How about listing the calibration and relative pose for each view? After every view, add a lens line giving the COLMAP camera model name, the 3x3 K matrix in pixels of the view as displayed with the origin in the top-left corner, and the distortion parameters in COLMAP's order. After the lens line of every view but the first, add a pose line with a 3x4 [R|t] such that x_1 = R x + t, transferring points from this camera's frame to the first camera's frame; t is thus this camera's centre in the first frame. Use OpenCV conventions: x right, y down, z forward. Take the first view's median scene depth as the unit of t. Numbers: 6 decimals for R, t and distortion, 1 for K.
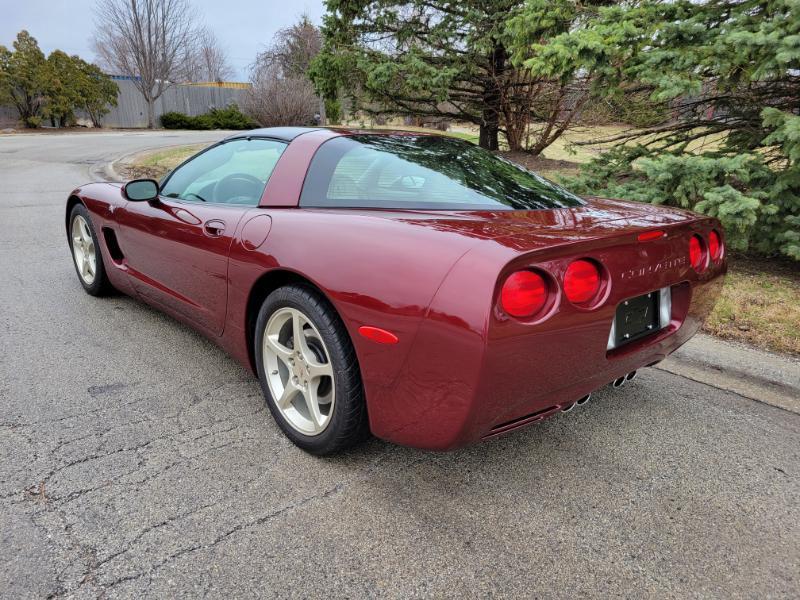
lens RADIAL K [[590.4, 0, 399.3], [0, 590.4, 304.5], [0, 0, 1]] dist [0.061631, -0.050310]
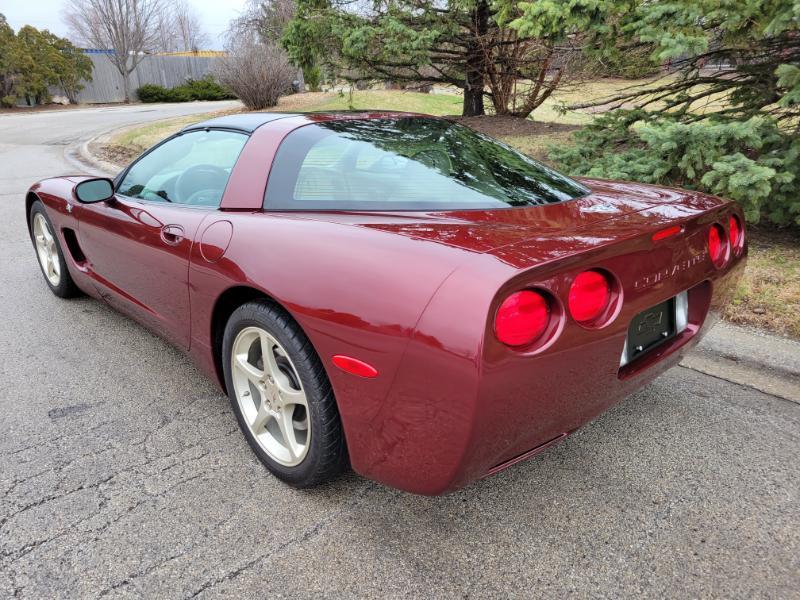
lens RADIAL K [[591.9, 0, 379.7], [0, 591.9, 302.4], [0, 0, 1]] dist [0.056670, -0.039253]
pose [[0.999144, -0.038013, -0.016336, 0.012435], [0.038832, 0.997831, 0.053150, -0.058098], [0.014280, -0.053739, 0.998453, 0.091214]]
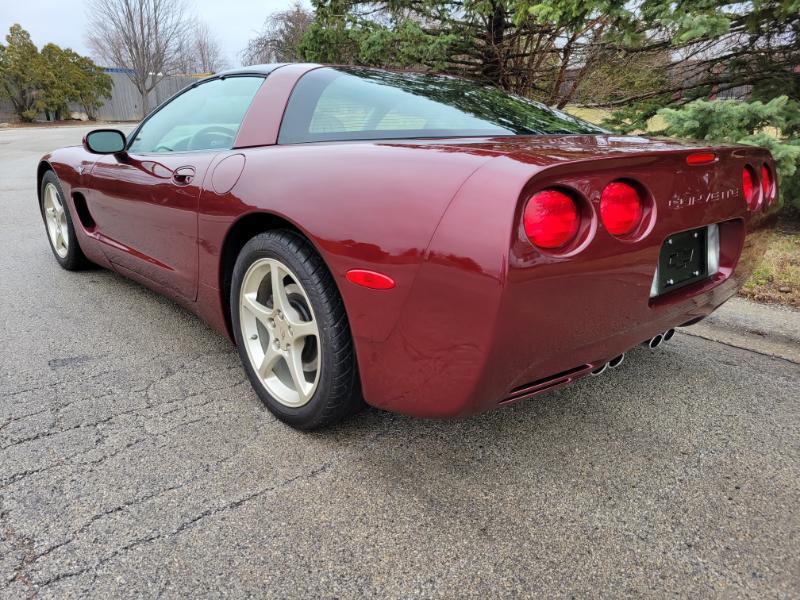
lens RADIAL K [[590.6, 0, 384.1], [0, 590.6, 304.9], [0, 0, 1]] dist [0.057901, -0.042602]
pose [[0.999635, -0.014721, -0.022667, 0.000852], [0.015041, 0.999788, 0.014033, 0.051458], [0.022456, -0.014369, 0.999645, 0.121110]]
